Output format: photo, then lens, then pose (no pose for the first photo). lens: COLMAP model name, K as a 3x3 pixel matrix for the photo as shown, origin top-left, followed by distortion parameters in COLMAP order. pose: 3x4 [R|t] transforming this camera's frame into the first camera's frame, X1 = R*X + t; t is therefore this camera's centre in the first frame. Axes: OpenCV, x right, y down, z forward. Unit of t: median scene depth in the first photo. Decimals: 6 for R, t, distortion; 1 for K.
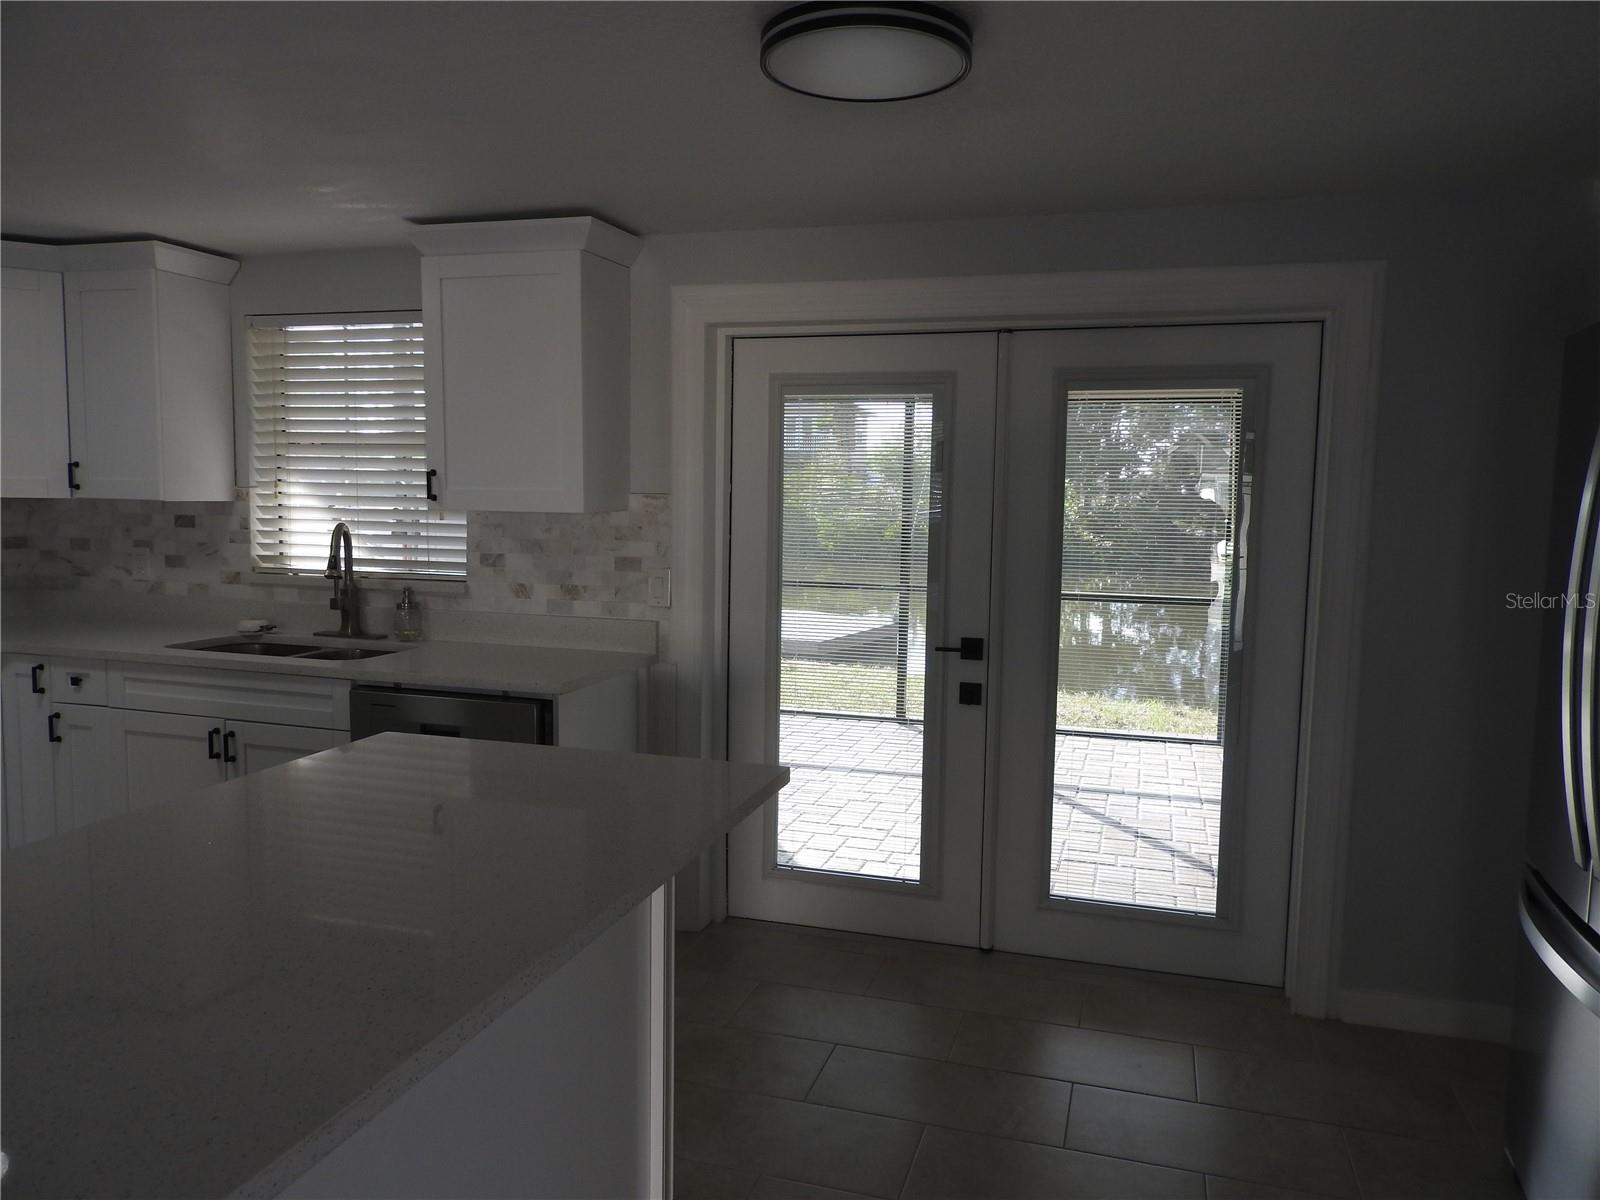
lens RADIAL K [[1143.9, 0, 798.4], [0, 1143.9, 601.5], [0, 0, 1]] dist [0.009534, -0.006542]
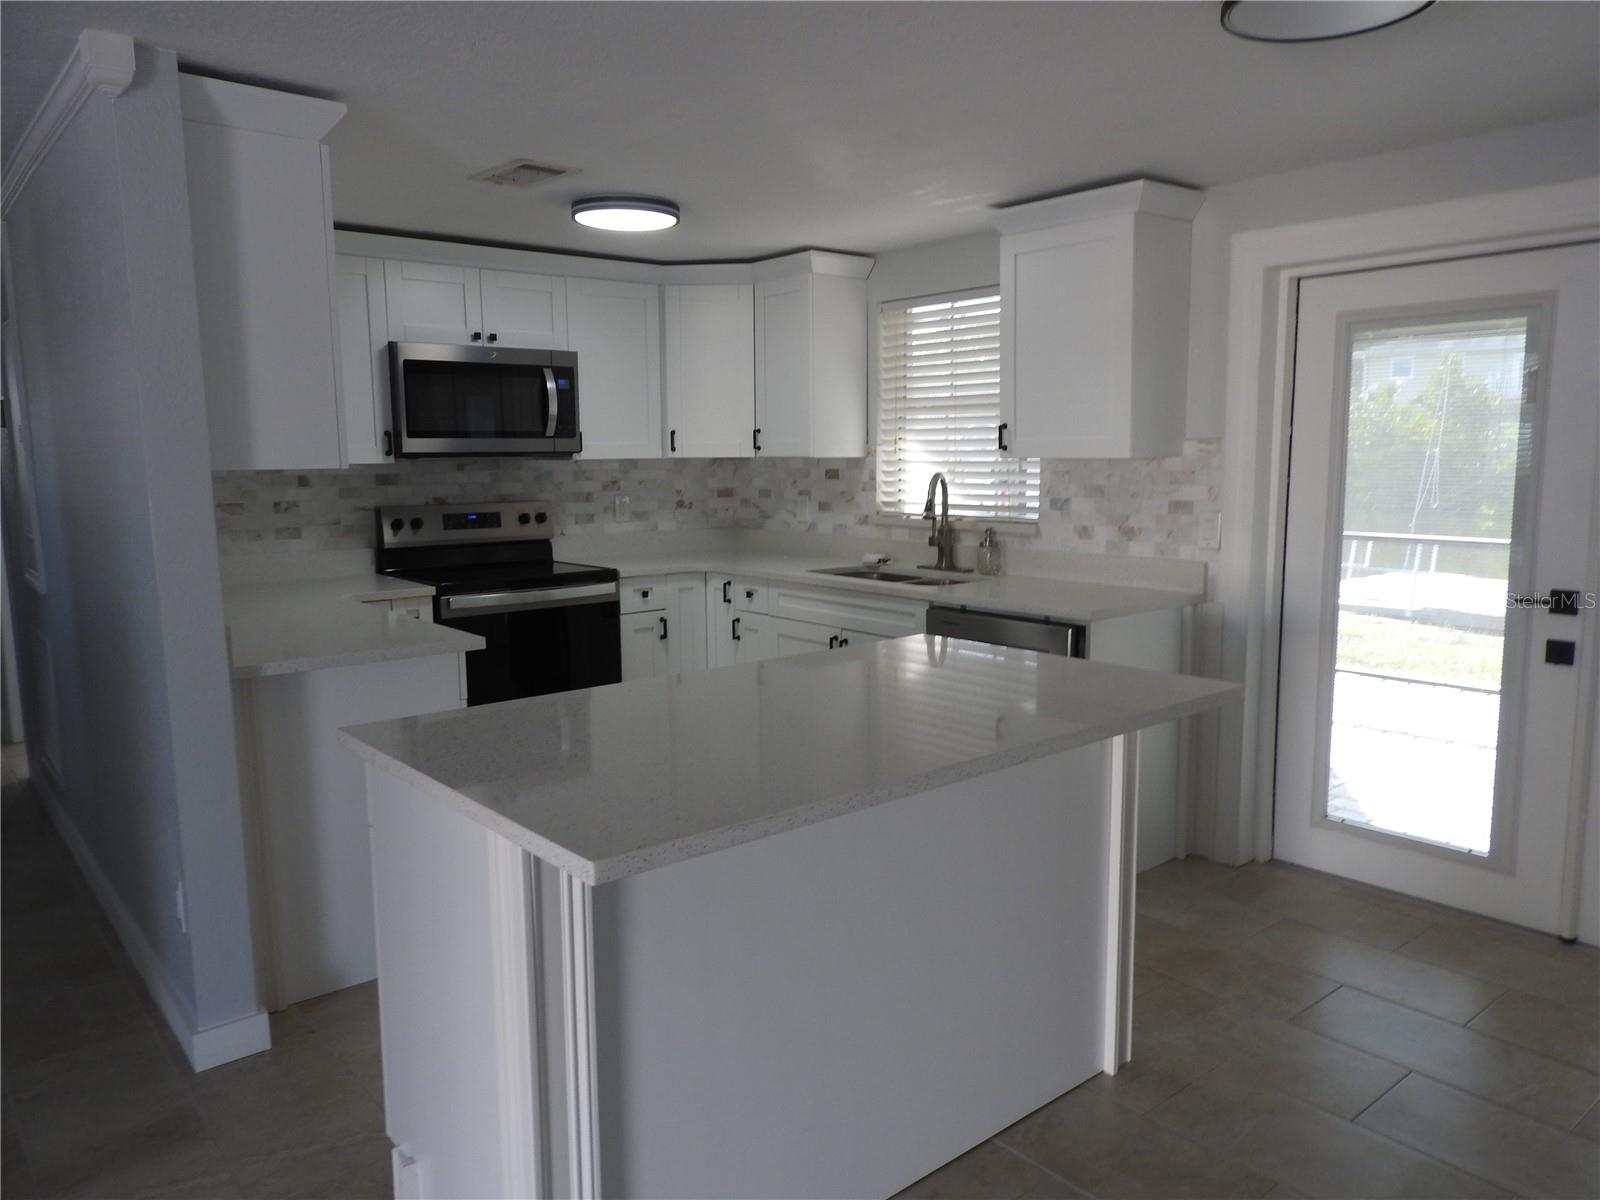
lens RADIAL K [[1143.9, 0, 799.6], [0, 1143.9, 599.7], [0, 0, 1]] dist [0.009534, -0.006542]
pose [[0.837905, 0.046396, -0.543841, 0.134345], [-0.031139, 0.998821, 0.037235, 0.023932], [0.544928, -0.014265, 0.838362, -0.073350]]
